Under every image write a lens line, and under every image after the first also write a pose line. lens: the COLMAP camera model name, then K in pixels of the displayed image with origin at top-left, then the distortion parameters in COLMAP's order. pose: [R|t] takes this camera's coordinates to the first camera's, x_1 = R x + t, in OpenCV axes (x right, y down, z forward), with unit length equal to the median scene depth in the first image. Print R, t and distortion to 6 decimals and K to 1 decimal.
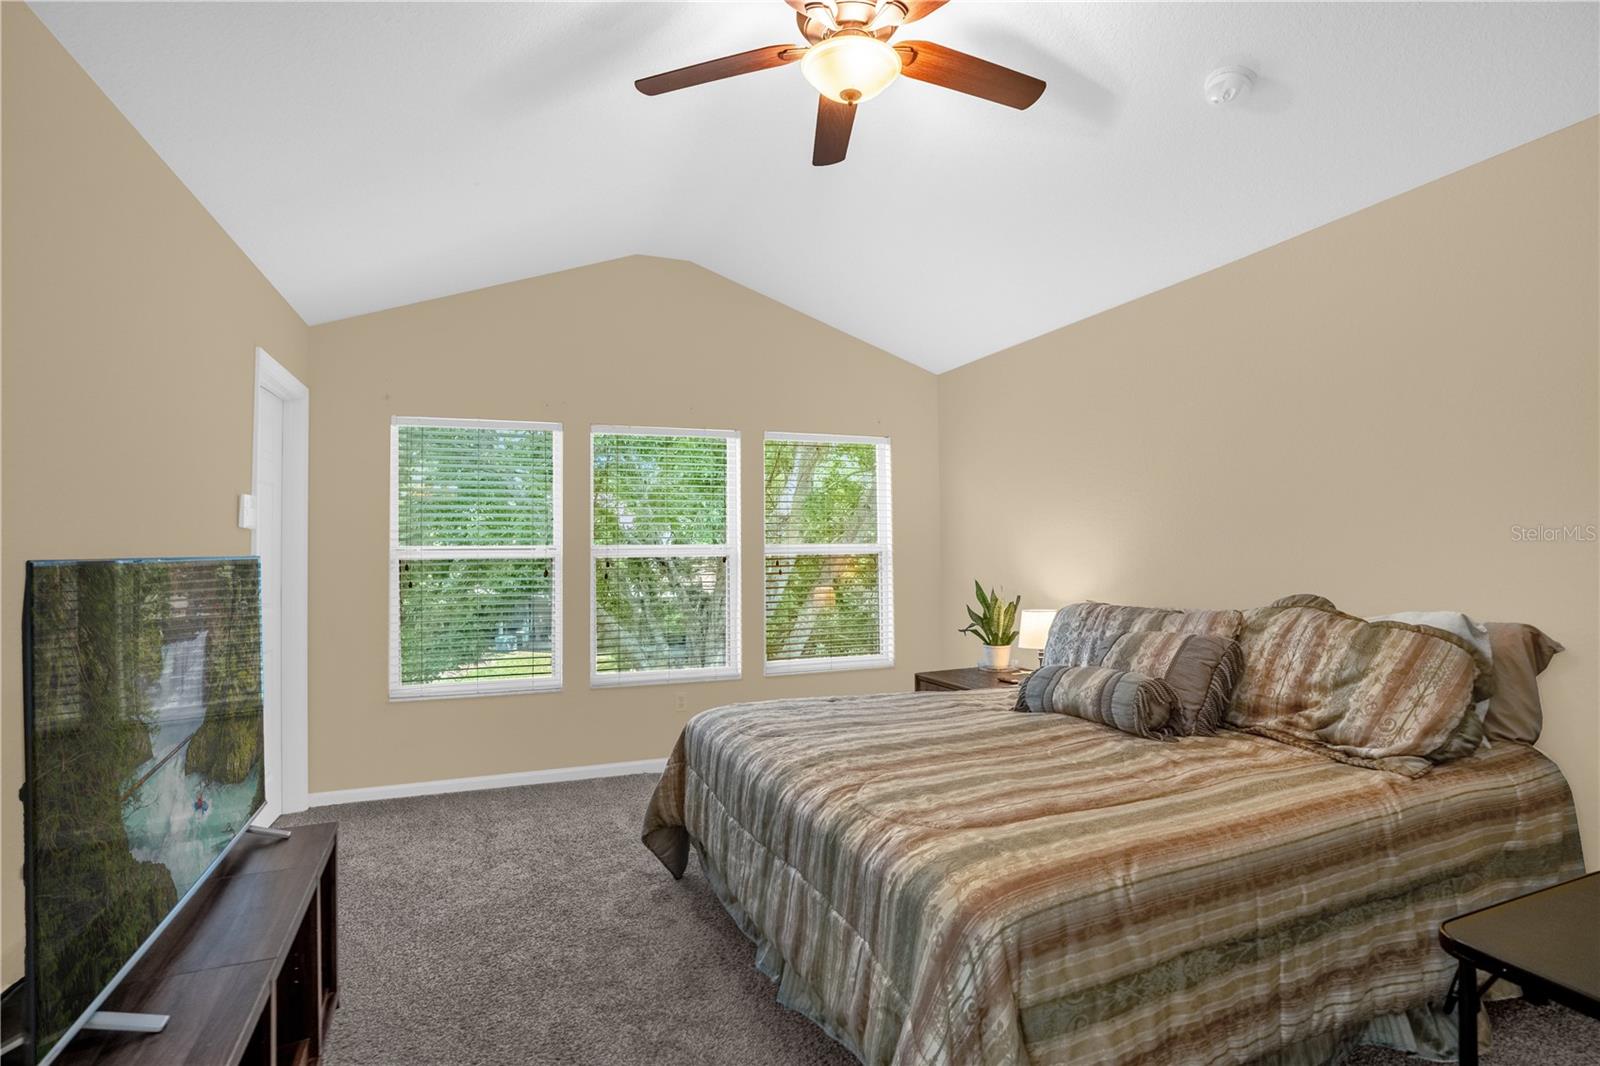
lens RADIAL K [[791.6, 0, 796.3], [0, 791.6, 537.6], [0, 0, 1]] dist [-0.022367, 0.003994]
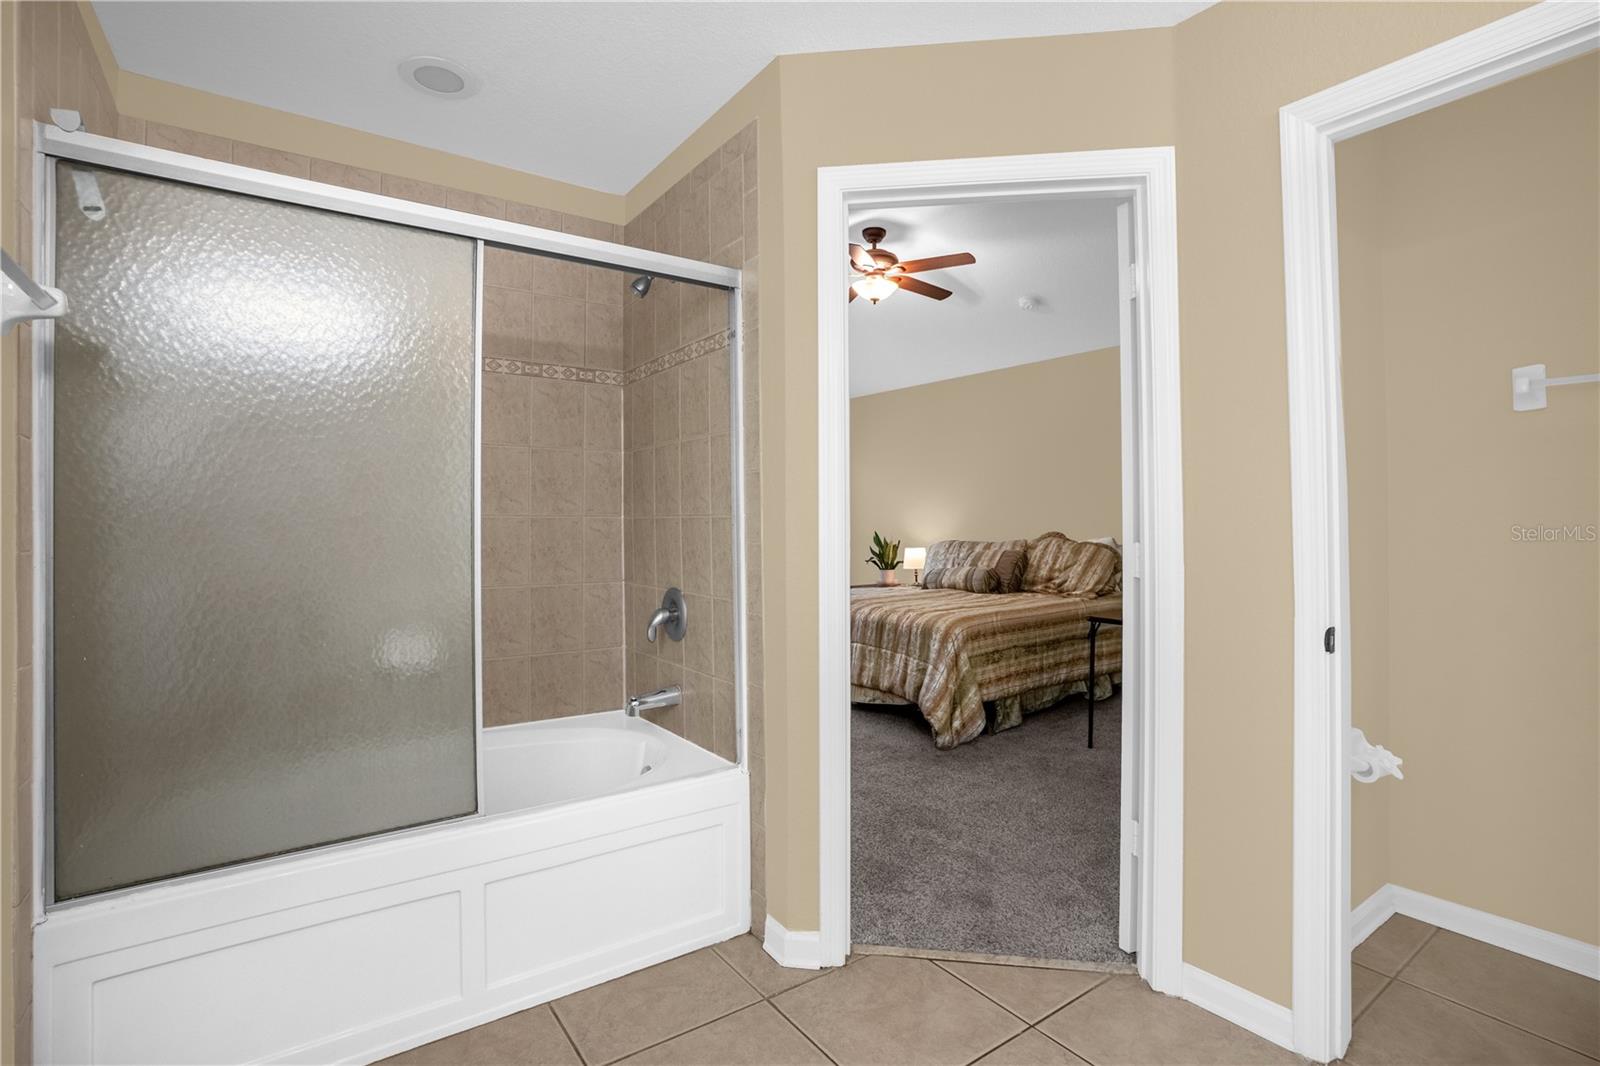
lens RADIAL K [[774.2, 0, 801.8], [0, 774.2, 523.2], [0, 0, 1]] dist [-0.035180, 0.005831]
pose [[0.966545, 0.010845, 0.256268, -0.639607], [-0.015153, 0.999775, 0.014845, 0.032997], [-0.256049, -0.018231, 0.966492, -0.987892]]
